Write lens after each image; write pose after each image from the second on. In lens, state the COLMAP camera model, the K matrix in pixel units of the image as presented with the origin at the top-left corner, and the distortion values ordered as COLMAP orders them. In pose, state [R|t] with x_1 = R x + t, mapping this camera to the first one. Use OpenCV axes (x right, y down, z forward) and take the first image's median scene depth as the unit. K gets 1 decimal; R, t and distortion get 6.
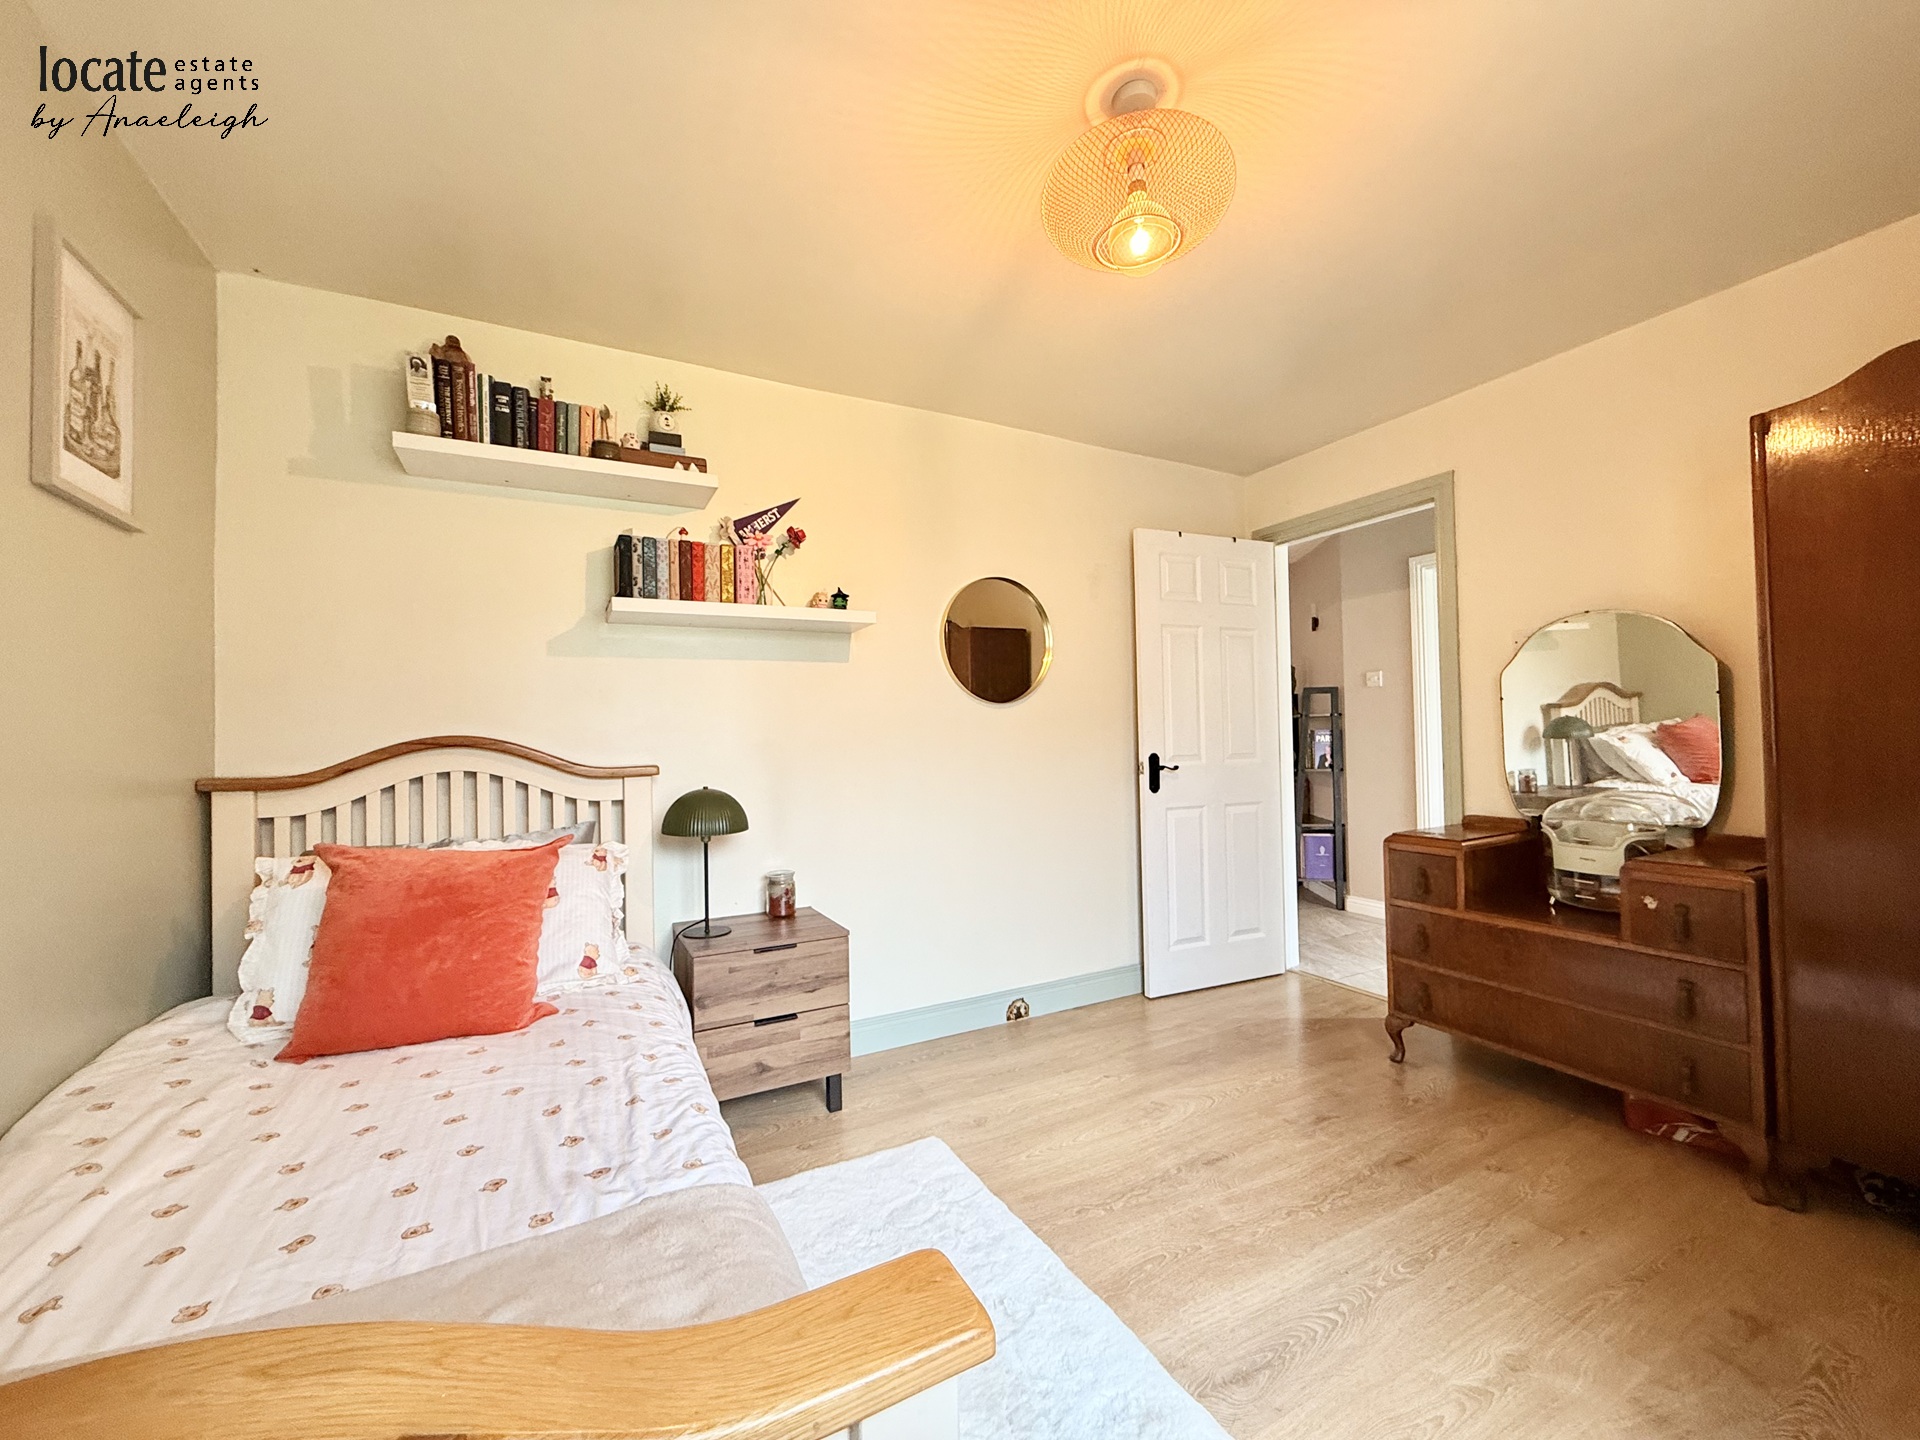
lens RADIAL K [[764.5, 0, 954.9], [0, 764.5, 719.1], [0, 0, 1]] dist [-0.002464, 0.000393]
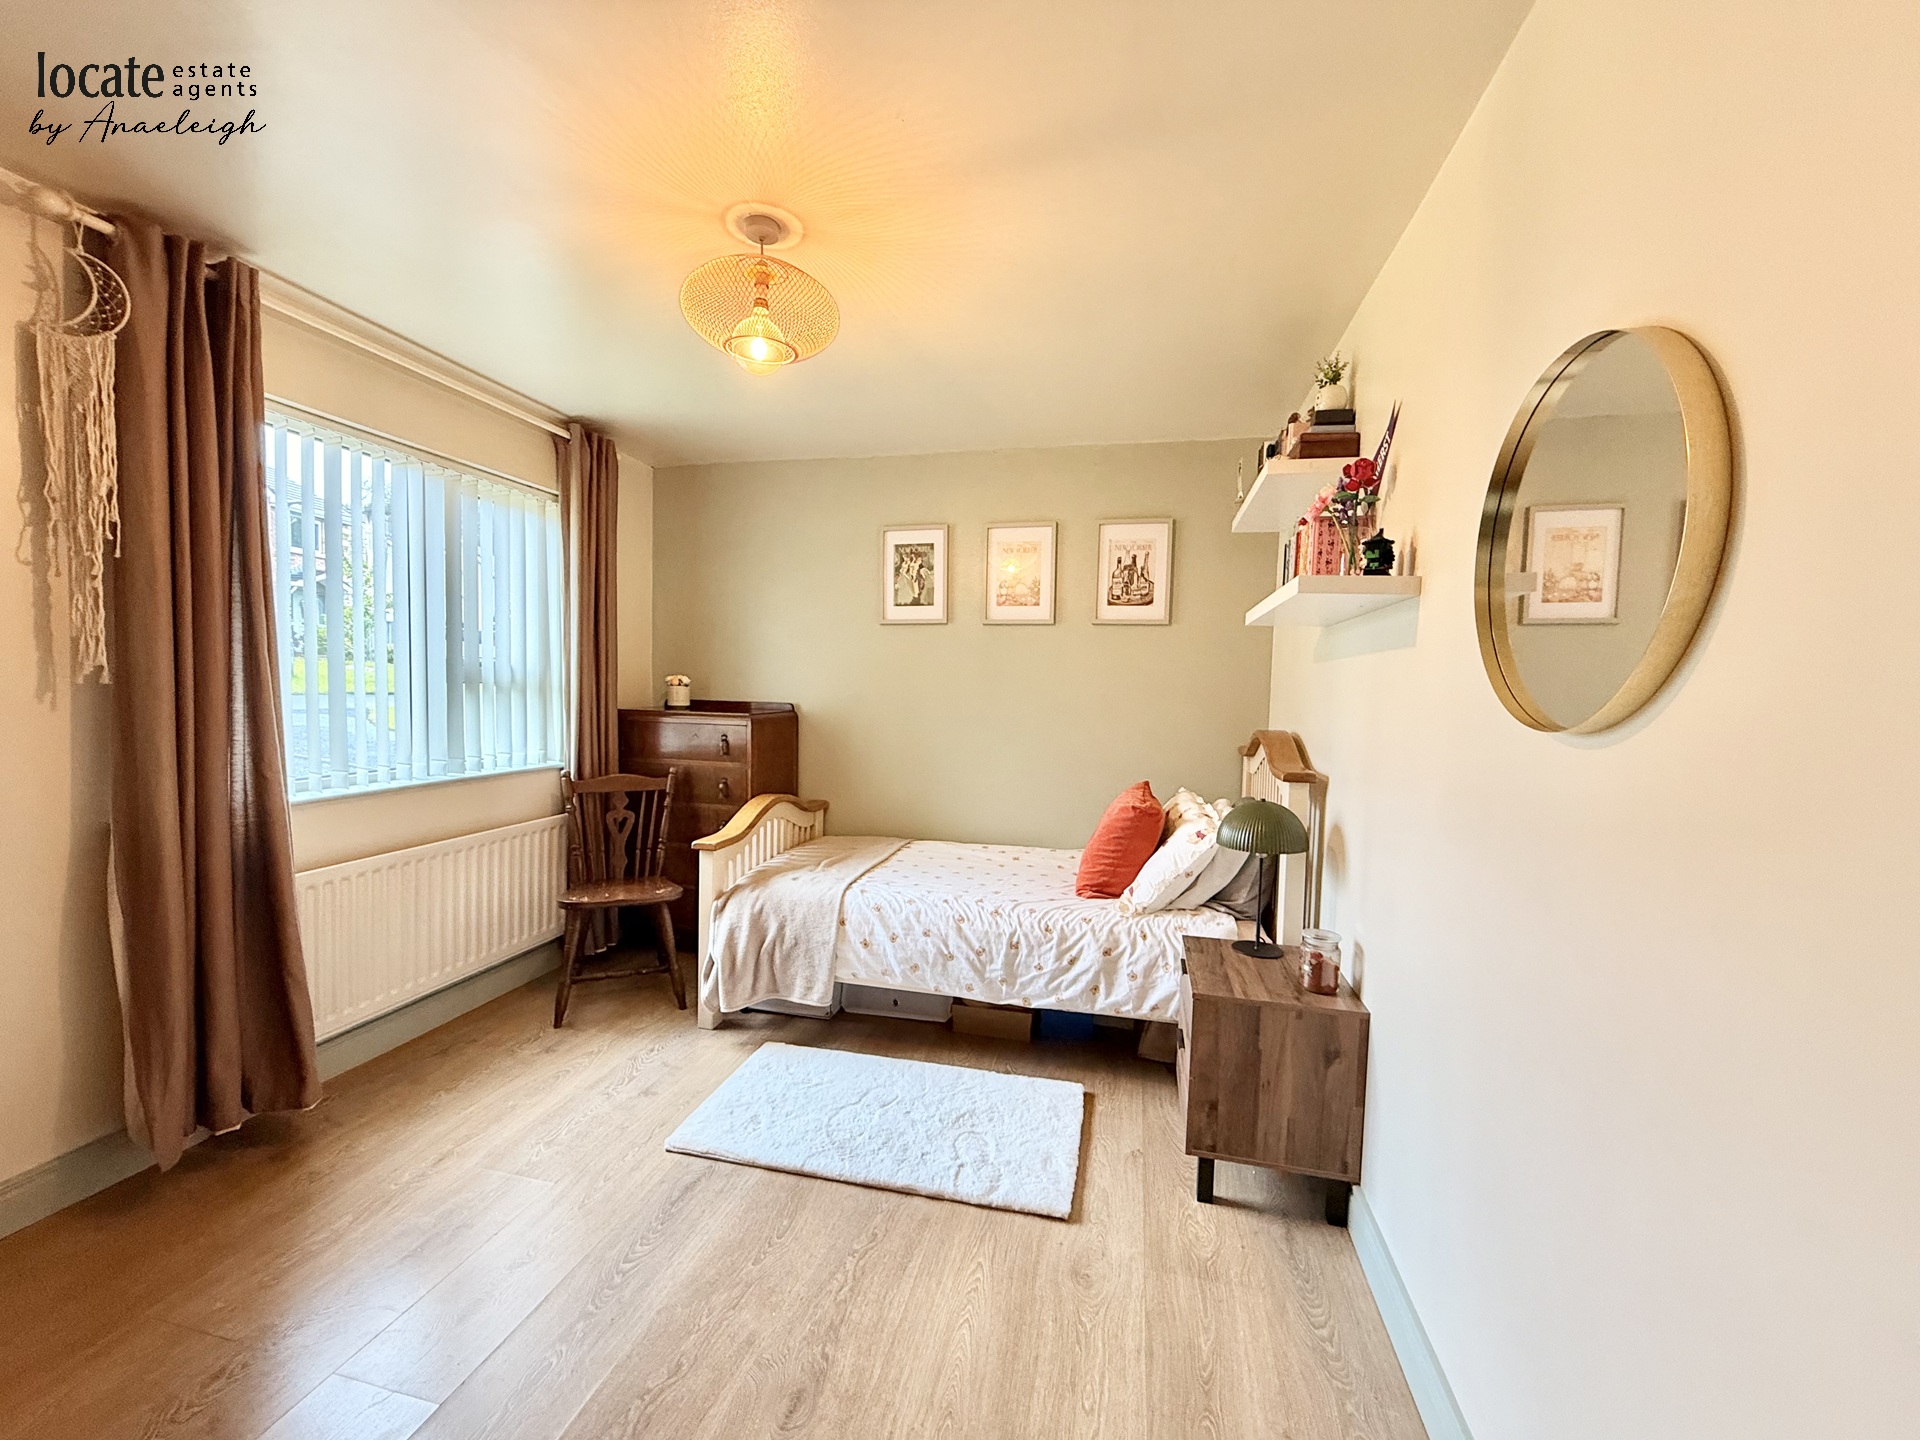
lens RADIAL K [[764.5, 0, 954.9], [0, 764.5, 716.5], [0, 0, 1]] dist [-0.002464, 0.000393]
pose [[-0.658163, 0.040923, -0.751762, 0.810060], [0.003049, 0.998658, 0.051694, -0.080292], [0.752869, 0.031731, -0.657405, 1.700040]]
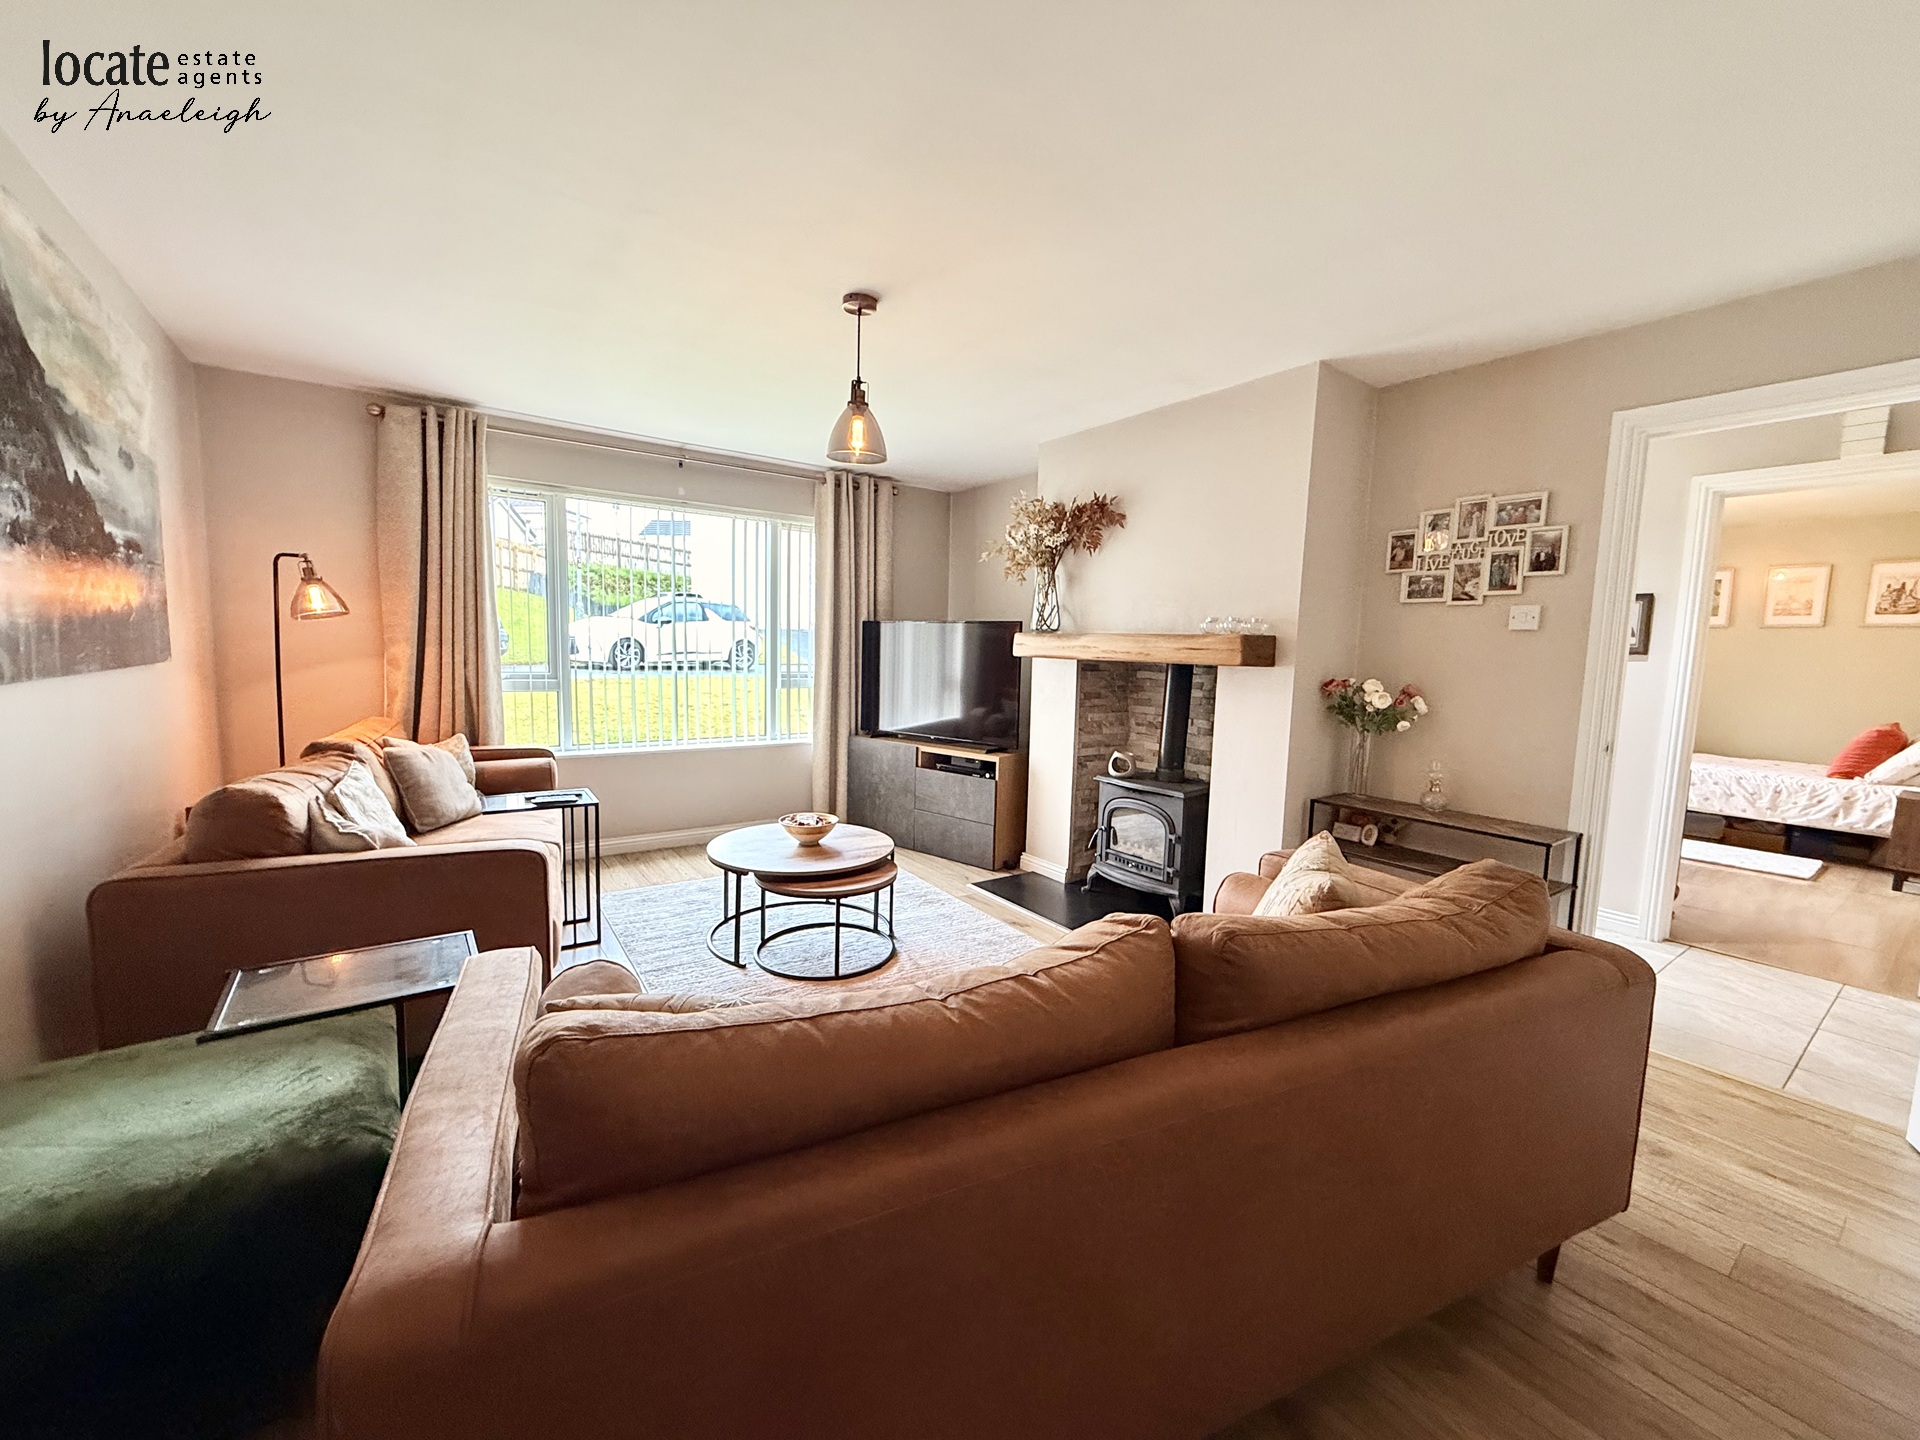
lens RADIAL K [[764.5, 0, 962.0], [0, 764.5, 728.6], [0, 0, 1]] dist [-0.002464, 0.000393]
pose [[-0.989667, 0.003541, -0.143344, 2.340681], [-0.009376, 0.995957, 0.089342, -0.055921], [0.143081, 0.089762, -0.985632, 2.706905]]
